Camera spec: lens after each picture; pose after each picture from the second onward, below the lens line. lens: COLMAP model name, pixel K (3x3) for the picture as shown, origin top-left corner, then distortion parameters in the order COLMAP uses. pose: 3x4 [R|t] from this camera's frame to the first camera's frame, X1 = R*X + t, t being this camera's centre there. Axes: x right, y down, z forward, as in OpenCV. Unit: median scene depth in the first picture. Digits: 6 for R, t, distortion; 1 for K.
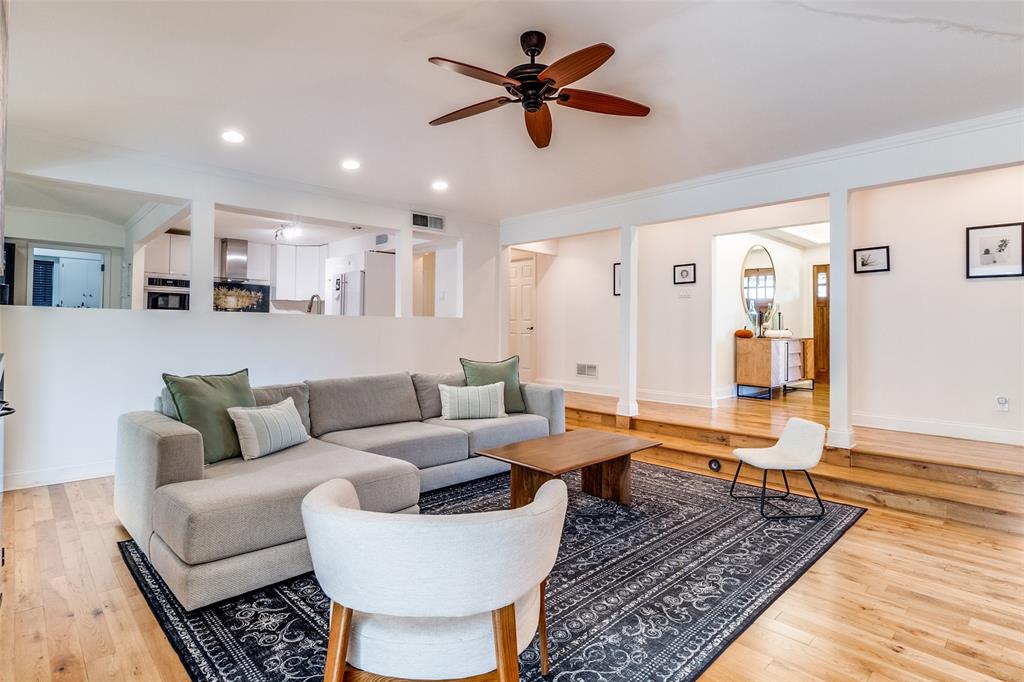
lens RADIAL K [[523.4, 0, 516.6], [0, 523.4, 316.7], [0, 0, 1]] dist [-0.002761, -0.000575]
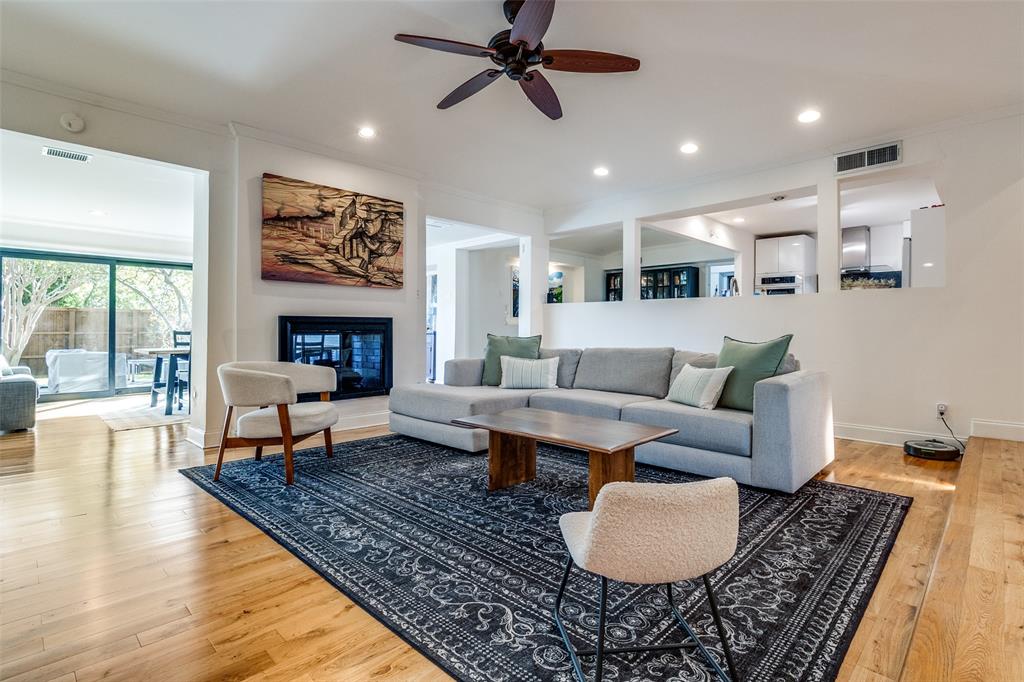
lens RADIAL K [[508.3, 0, 521.3], [0, 508.3, 326.5], [0, 0, 1]] dist [-0.004522, -0.001813]
pose [[0.026164, -0.017047, -0.999512, 1.100544], [0.016431, 0.999727, -0.016620, 0.116996], [0.999523, -0.015988, 0.026437, 1.070167]]
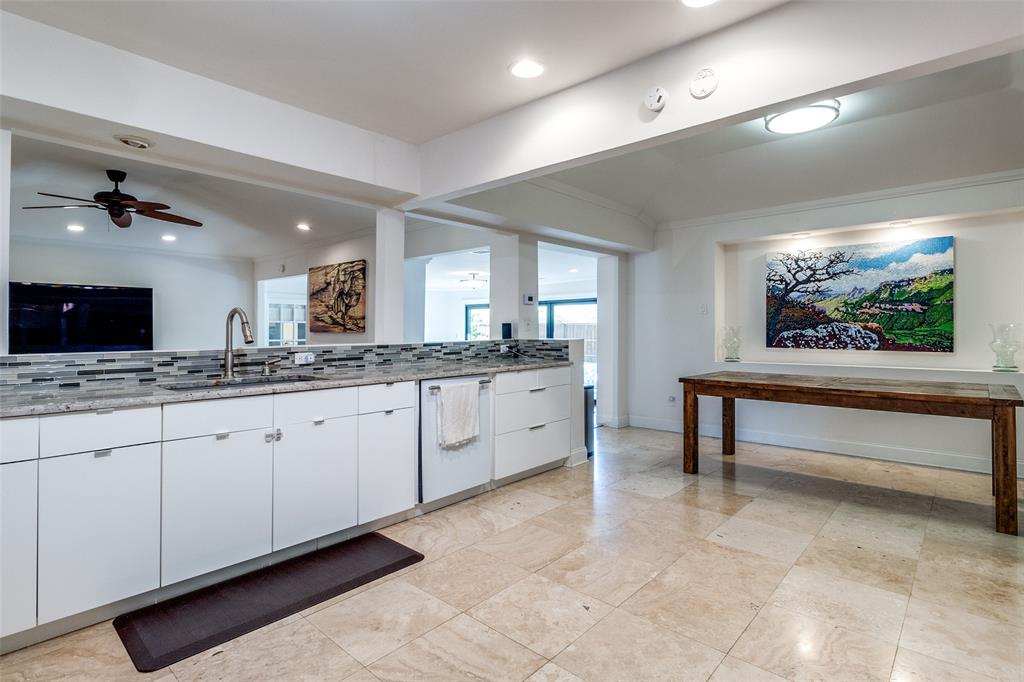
lens RADIAL K [[508.3, 0, 500.5], [0, 508.3, 323.6], [0, 0, 1]] dist [-0.004522, -0.001813]
pose [[-0.998845, -0.006265, -0.047640, -1.168568], [-0.004801, 0.999515, -0.030770, -0.025498], [0.047810, -0.030506, -0.998391, 2.847292]]
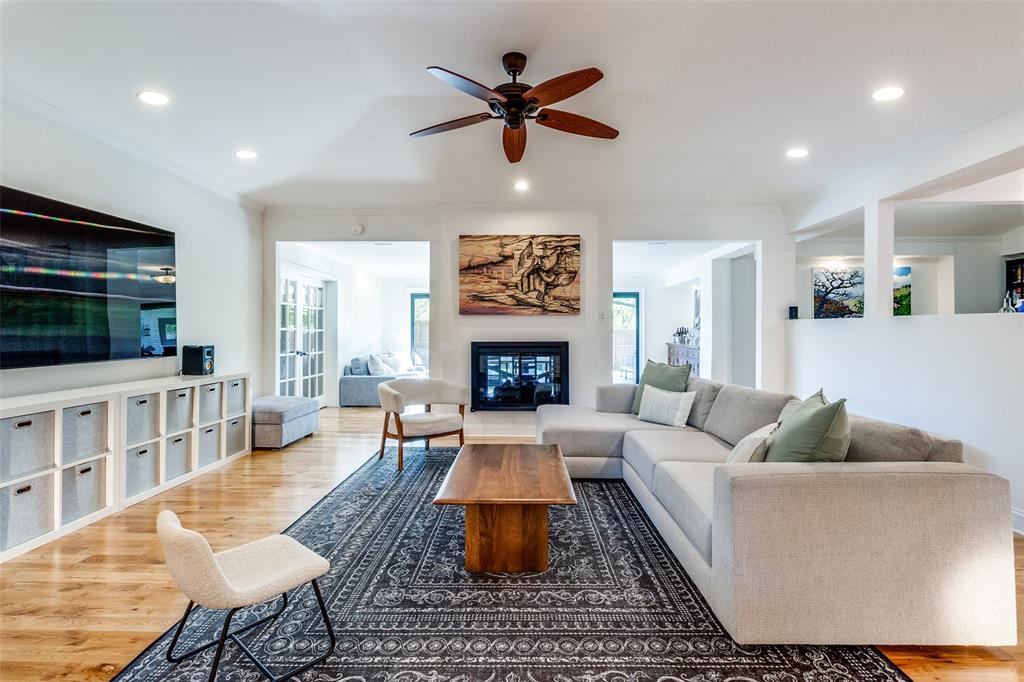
lens RADIAL K [[487.7, 0, 508.0], [0, 487.7, 325.6], [0, 0, 1]] dist [-0.005067, 0.001589]
pose [[-0.725251, -0.015416, -0.688312, 0.781946], [0.006936, 0.999535, -0.029694, 0.043517], [0.688450, -0.026310, -0.724806, 1.858388]]
